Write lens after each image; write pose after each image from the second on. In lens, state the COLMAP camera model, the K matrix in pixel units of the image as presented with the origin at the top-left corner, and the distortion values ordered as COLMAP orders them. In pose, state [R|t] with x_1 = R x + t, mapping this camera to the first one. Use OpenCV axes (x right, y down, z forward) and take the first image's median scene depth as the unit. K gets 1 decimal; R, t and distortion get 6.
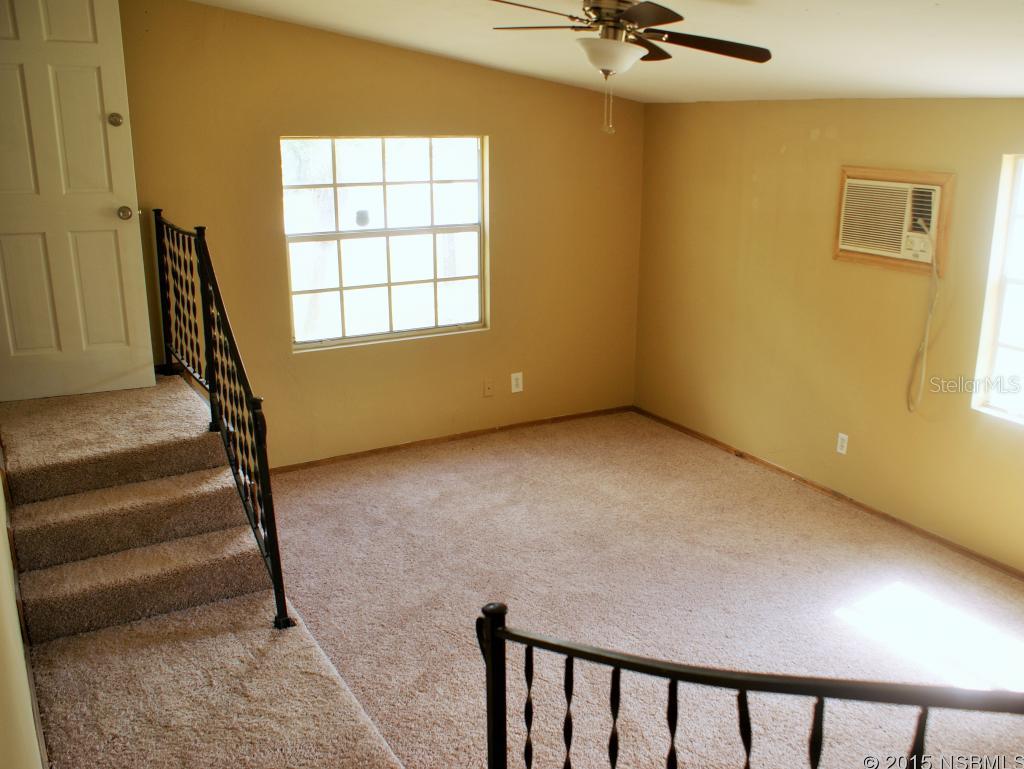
lens RADIAL K [[911.5, 0, 510.8], [0, 911.5, 391.3], [0, 0, 1]] dist [-0.160442, 0.166772]
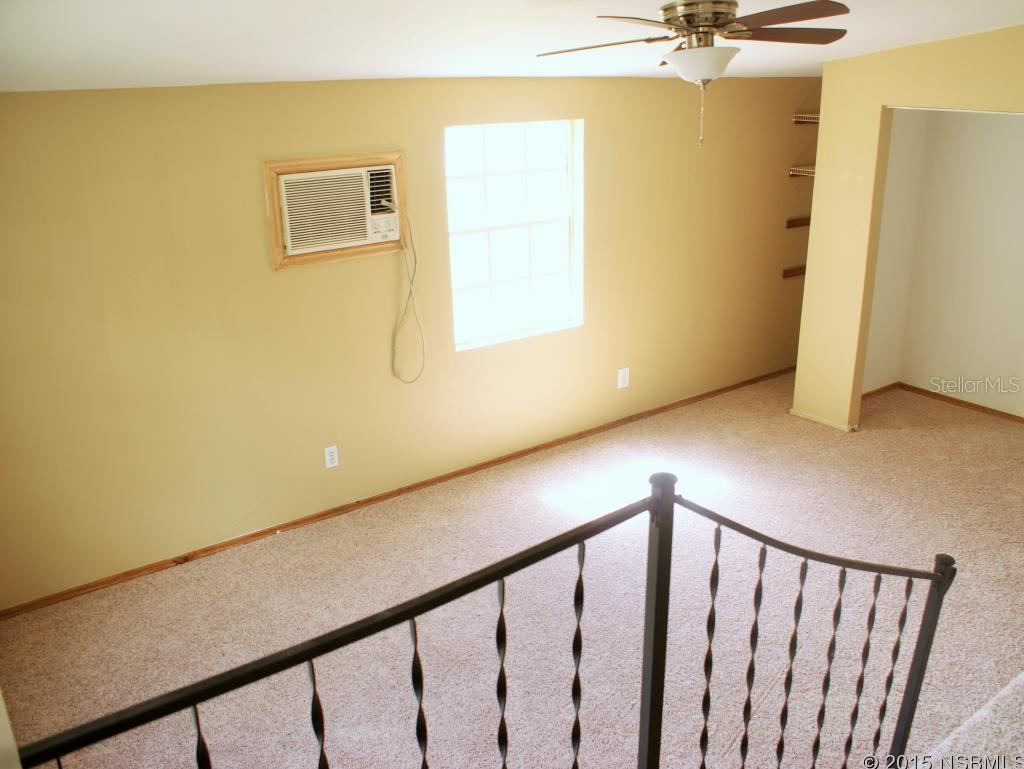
lens RADIAL K [[911.5, 0, 510.8], [0, 911.5, 391.3], [0, 0, 1]] dist [-0.160442, 0.166772]
pose [[-0.123632, -0.355727, 0.926377, -0.560319], [0.285251, 0.881397, 0.376524, -0.341228], [-0.950446, 0.310800, -0.007497, 0.924840]]
